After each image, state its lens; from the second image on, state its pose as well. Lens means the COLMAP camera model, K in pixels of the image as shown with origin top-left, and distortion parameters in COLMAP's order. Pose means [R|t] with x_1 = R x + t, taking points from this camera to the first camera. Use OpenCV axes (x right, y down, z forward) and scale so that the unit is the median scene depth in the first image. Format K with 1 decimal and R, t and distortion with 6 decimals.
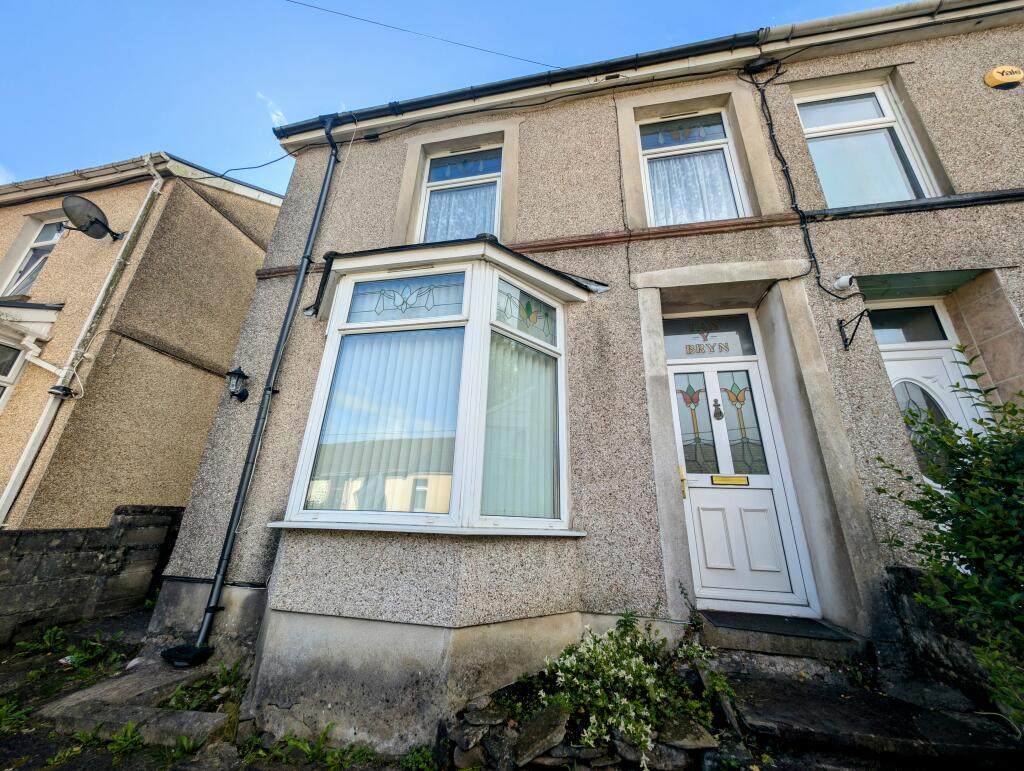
lens RADIAL K [[360.5, 0, 509.4], [0, 360.5, 386.1], [0, 0, 1]] dist [-0.002848, 0.000470]
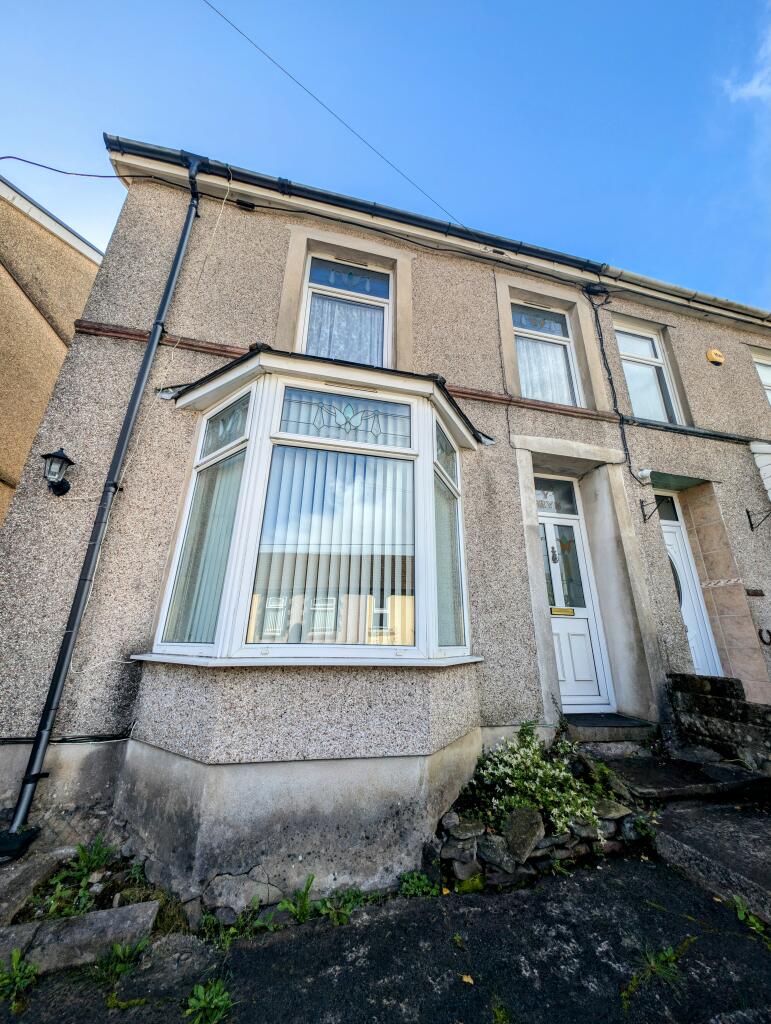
lens RADIAL K [[360.5, 0, 380.2], [0, 360.5, 511.1], [0, 0, 1]] dist [-0.002848, 0.000470]
pose [[0.917041, 0.117601, 0.381058, -0.536479], [-0.127314, 0.991862, 0.000285, -0.011880], [-0.377924, -0.048776, 0.924551, 0.080947]]
